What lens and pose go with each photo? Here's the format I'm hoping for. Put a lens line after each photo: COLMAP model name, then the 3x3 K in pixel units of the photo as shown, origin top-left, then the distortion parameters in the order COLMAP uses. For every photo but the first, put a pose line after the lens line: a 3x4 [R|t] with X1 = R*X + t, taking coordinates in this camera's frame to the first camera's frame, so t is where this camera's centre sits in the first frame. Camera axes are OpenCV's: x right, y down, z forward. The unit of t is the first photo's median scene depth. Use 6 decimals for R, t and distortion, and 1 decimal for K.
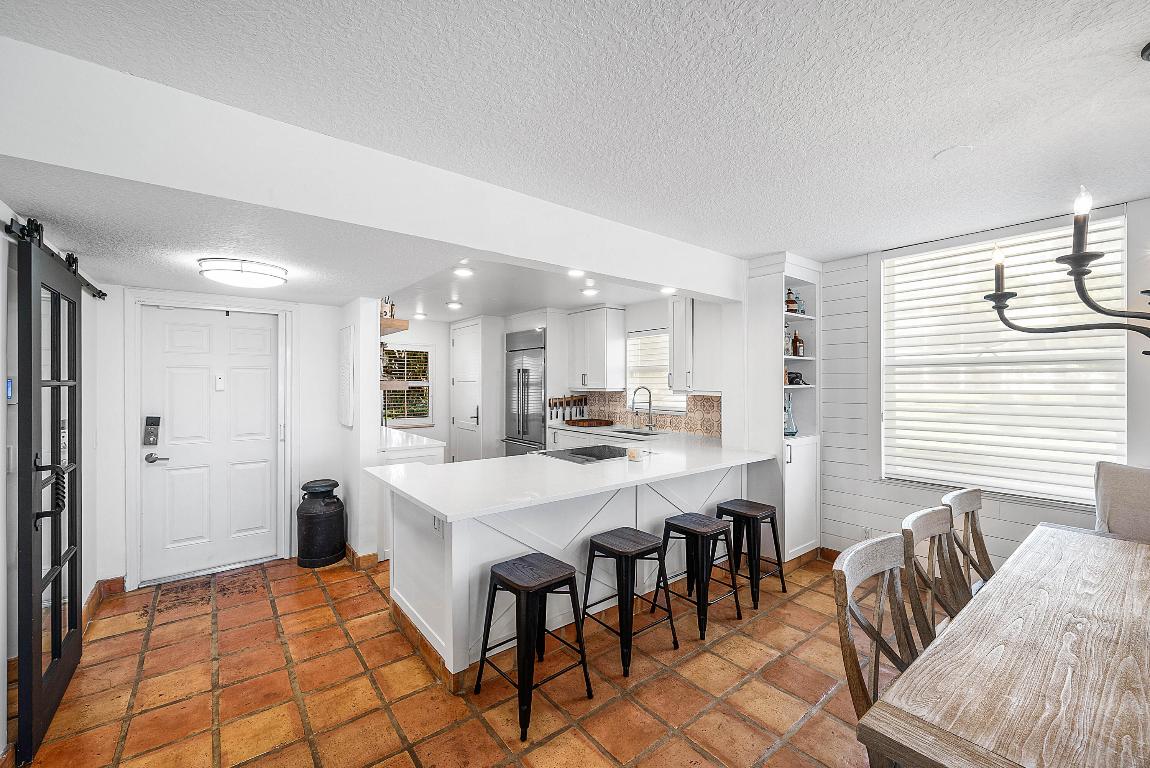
lens RADIAL K [[463.6, 0, 575.0], [0, 463.6, 384.0], [0, 0, 1]] dist [0.000167, 0.000125]
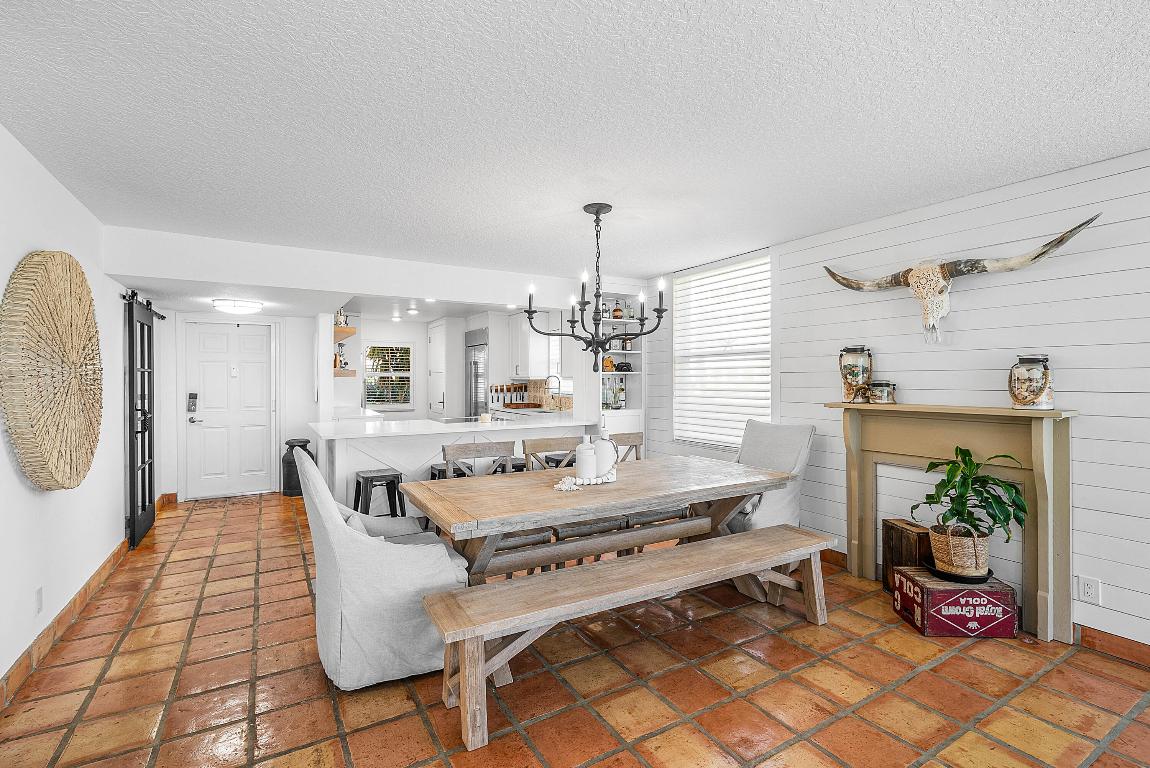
lens RADIAL K [[521.2, 0, 574.1], [0, 521.2, 380.3], [0, 0, 1]] dist [0.000882, -0.000058]
pose [[0.991545, -0.001966, -0.129747, 0.569200], [0.002307, 0.999994, 0.002479, 0.023918], [0.129742, -0.002757, 0.991544, -0.554323]]
